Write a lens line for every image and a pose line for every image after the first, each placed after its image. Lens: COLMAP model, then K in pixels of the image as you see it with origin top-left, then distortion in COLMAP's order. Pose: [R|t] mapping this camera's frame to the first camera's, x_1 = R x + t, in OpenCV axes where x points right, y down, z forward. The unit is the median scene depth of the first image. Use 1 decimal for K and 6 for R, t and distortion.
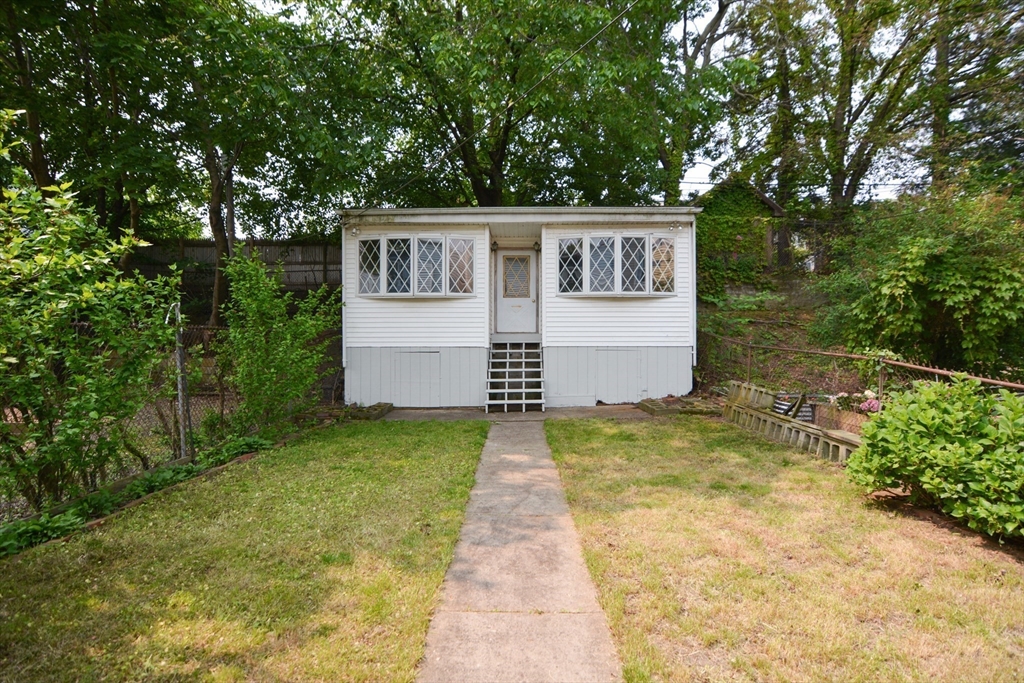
lens RADIAL K [[505.3, 0, 513.3], [0, 505.3, 334.8], [0, 0, 1]] dist [-0.004900, -0.008101]
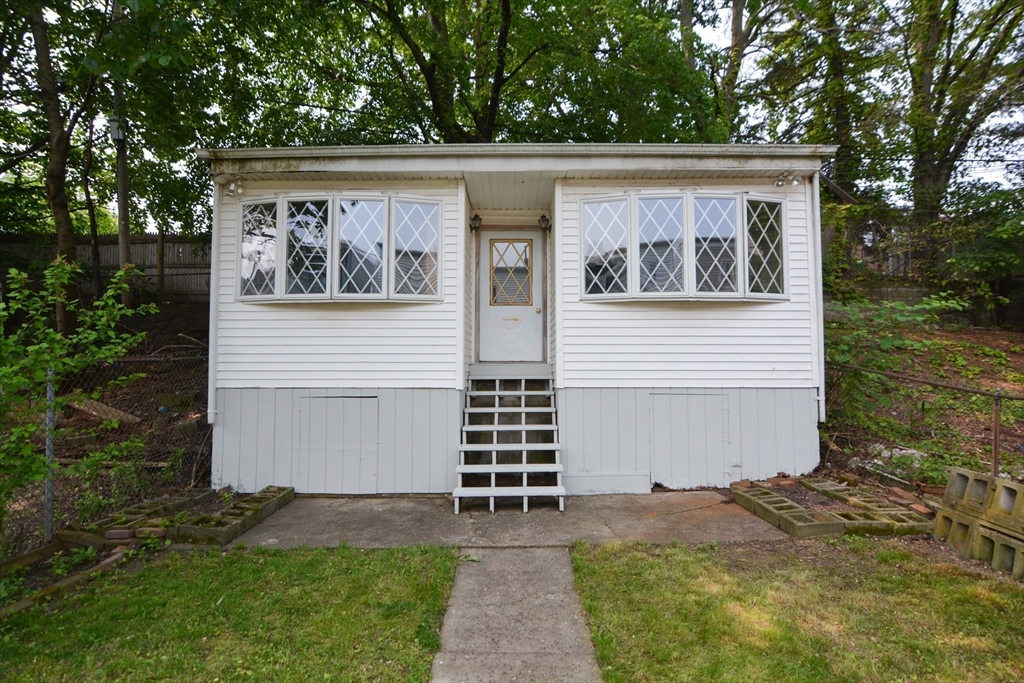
lens RADIAL K [[505.3, 0, 510.9], [0, 505.3, 340.3], [0, 0, 1]] dist [-0.004900, -0.008101]
pose [[0.999936, 0.001656, 0.011164, -0.000934], [-0.001314, 0.999530, -0.030631, -0.012737], [-0.011209, 0.030615, 0.999468, 0.423337]]
